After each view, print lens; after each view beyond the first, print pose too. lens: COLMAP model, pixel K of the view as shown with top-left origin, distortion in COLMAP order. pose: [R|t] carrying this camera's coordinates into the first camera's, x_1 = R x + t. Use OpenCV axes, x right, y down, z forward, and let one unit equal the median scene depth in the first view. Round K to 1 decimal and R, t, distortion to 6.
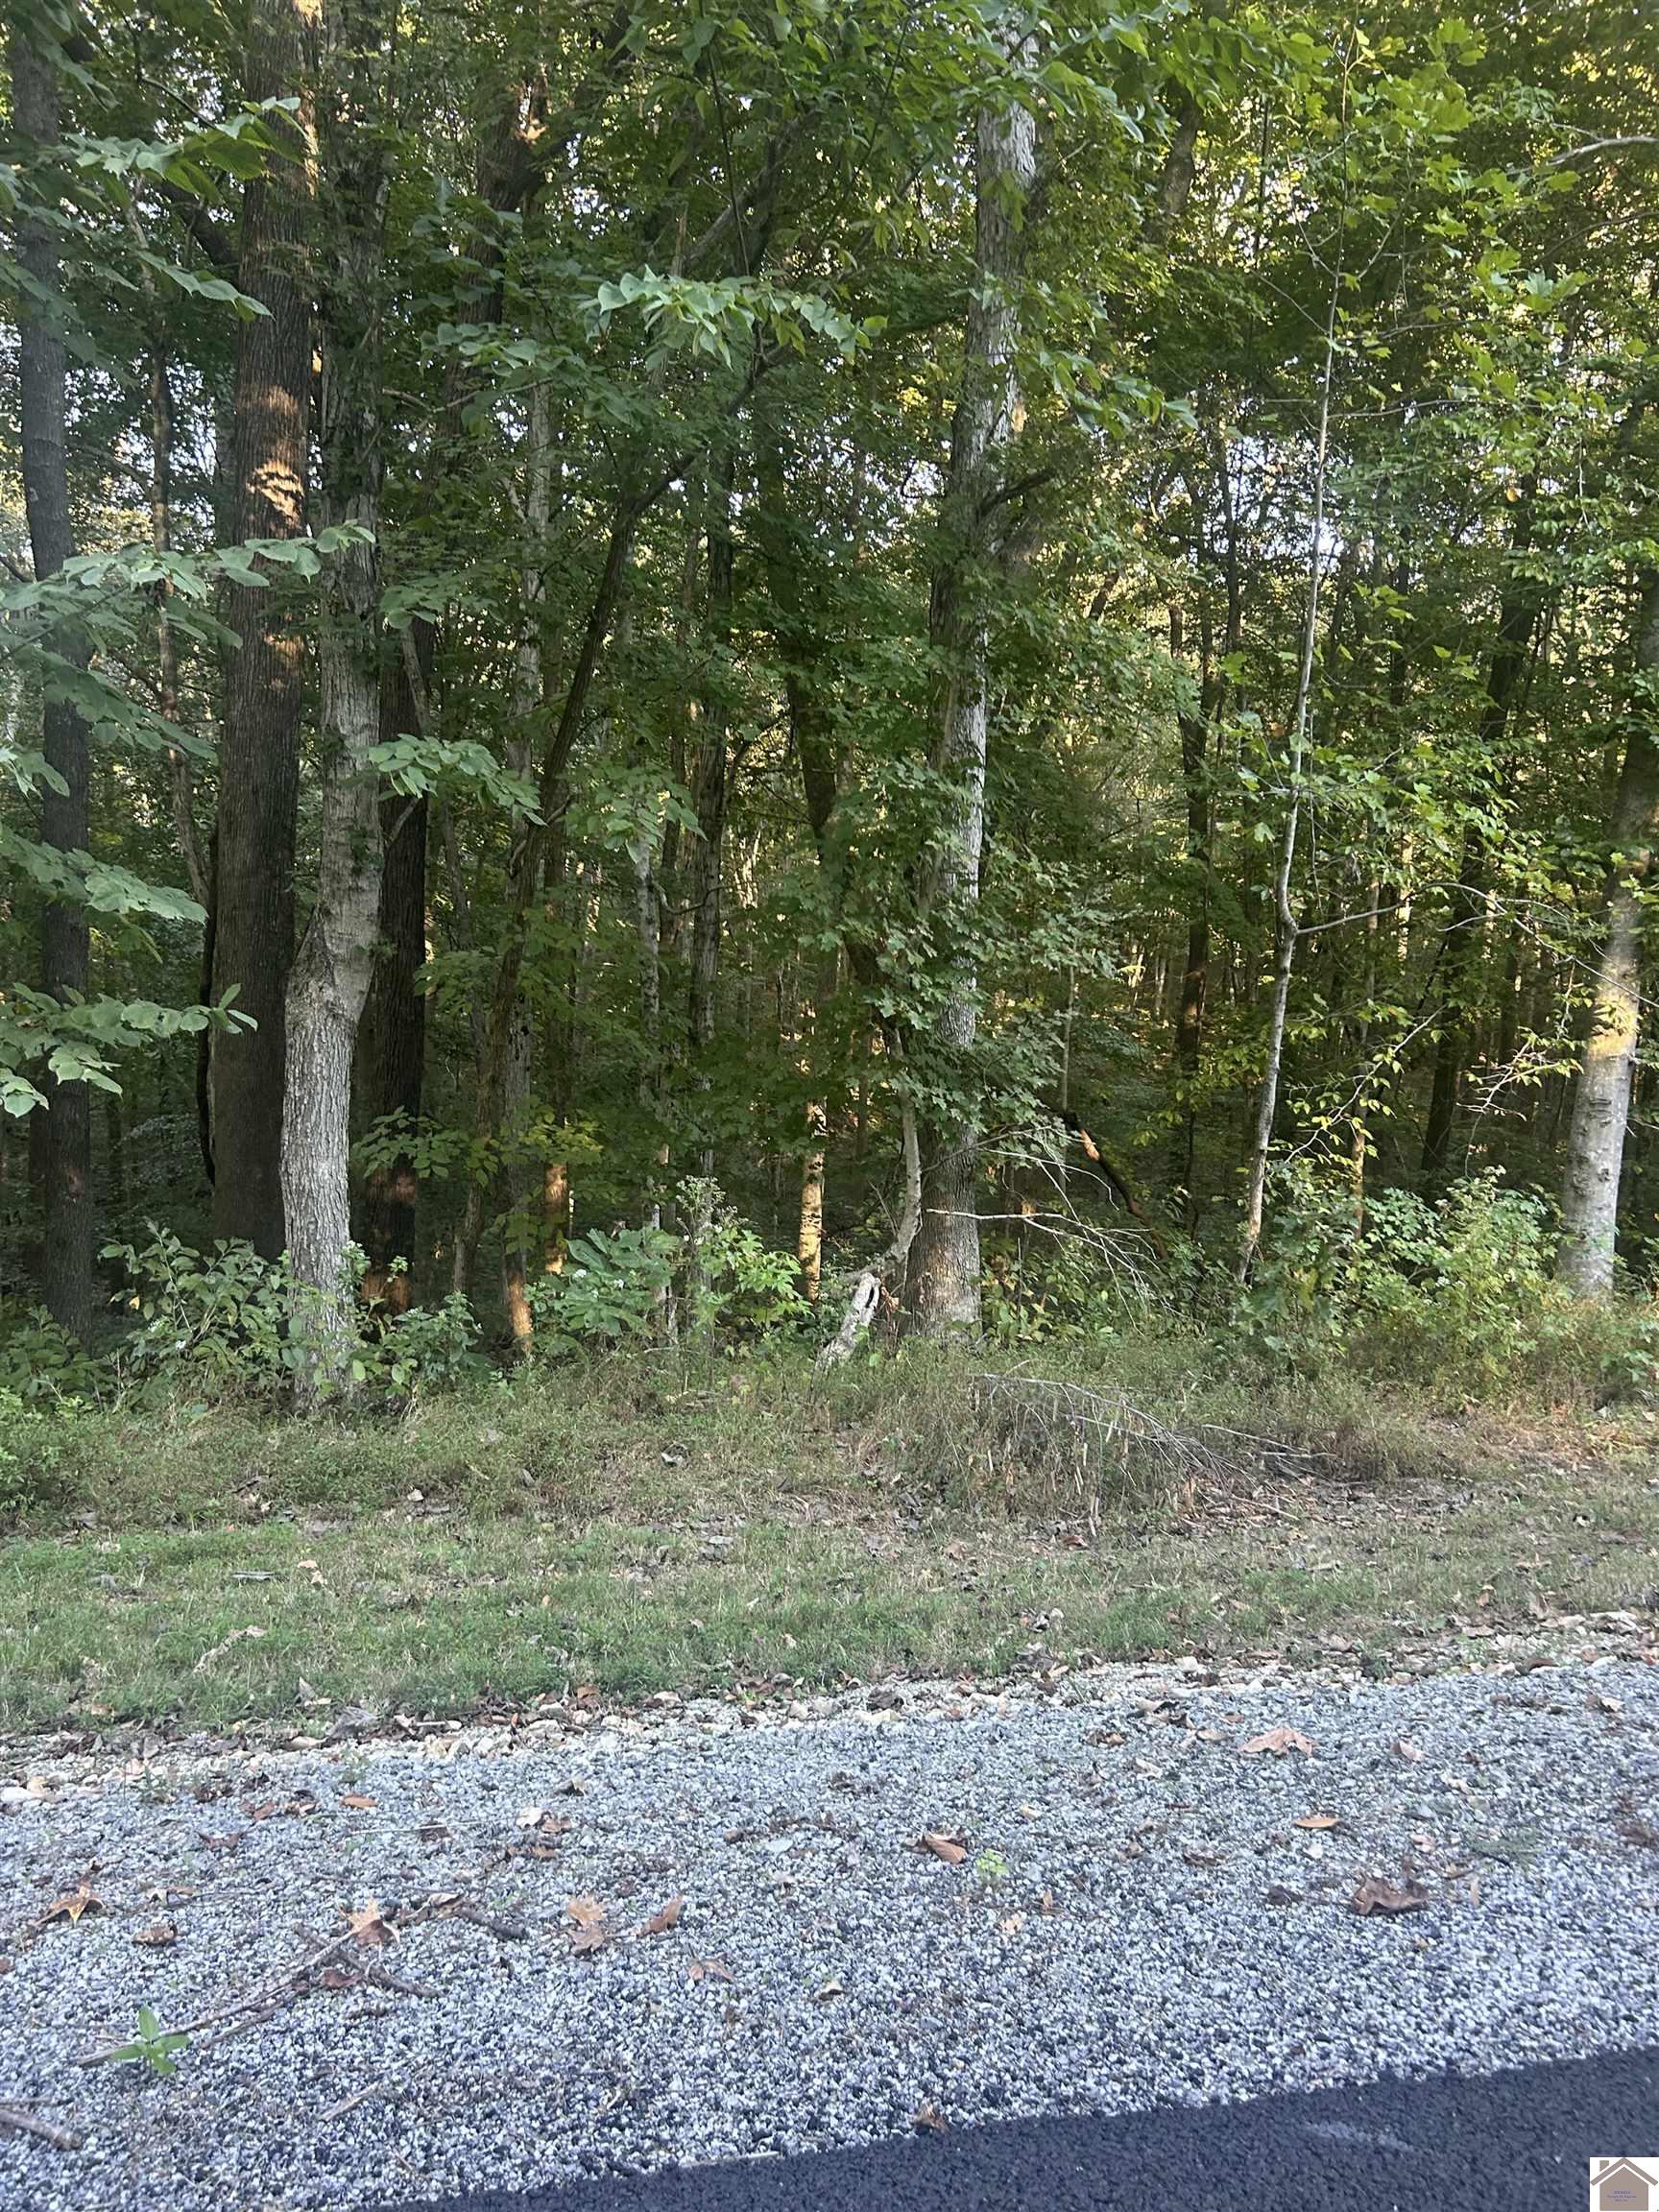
lens RADIAL K [[1721.5, 0, 827.3], [0, 1721.5, 1107.7], [0, 0, 1]] dist [0.044653, -0.051062]
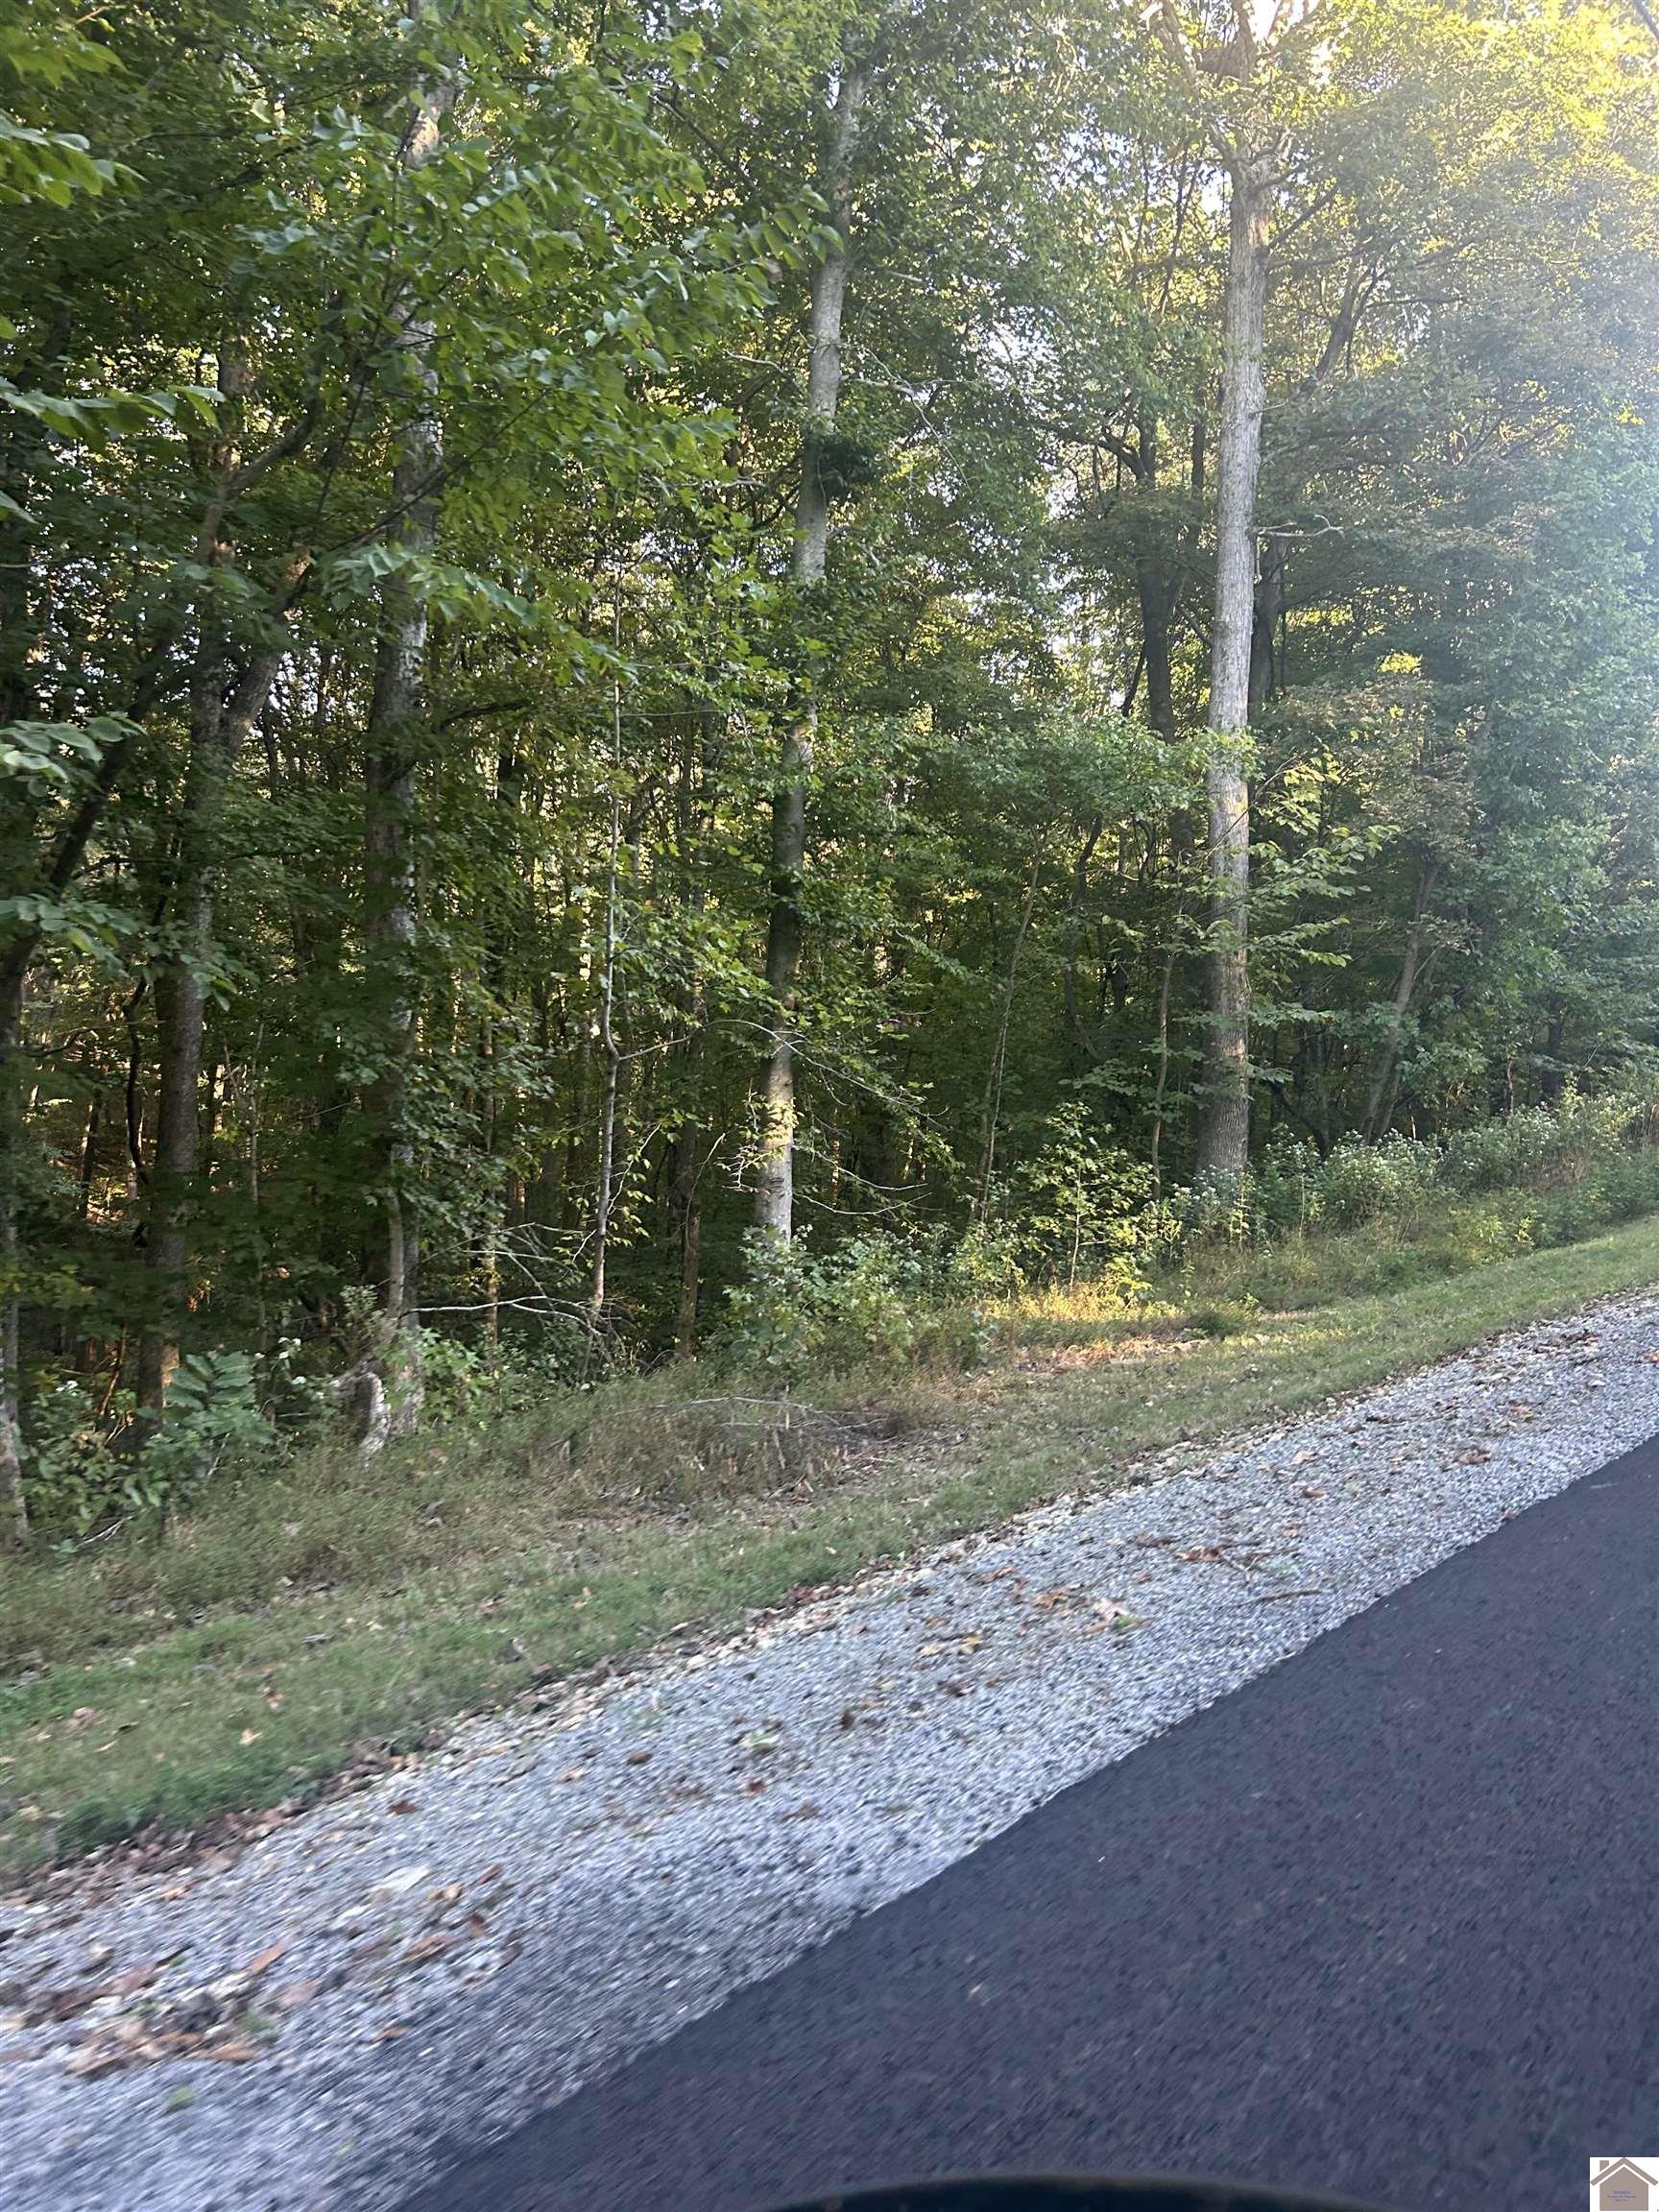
lens RADIAL K [[1721.5, 0, 835.3], [0, 1721.5, 1101.3], [0, 0, 1]] dist [0.044653, -0.051062]
pose [[0.779138, -0.046294, 0.625141, -0.345585], [0.092540, 0.994837, -0.041665, -0.003977], [-0.619984, 0.090313, 0.779399, -0.063818]]
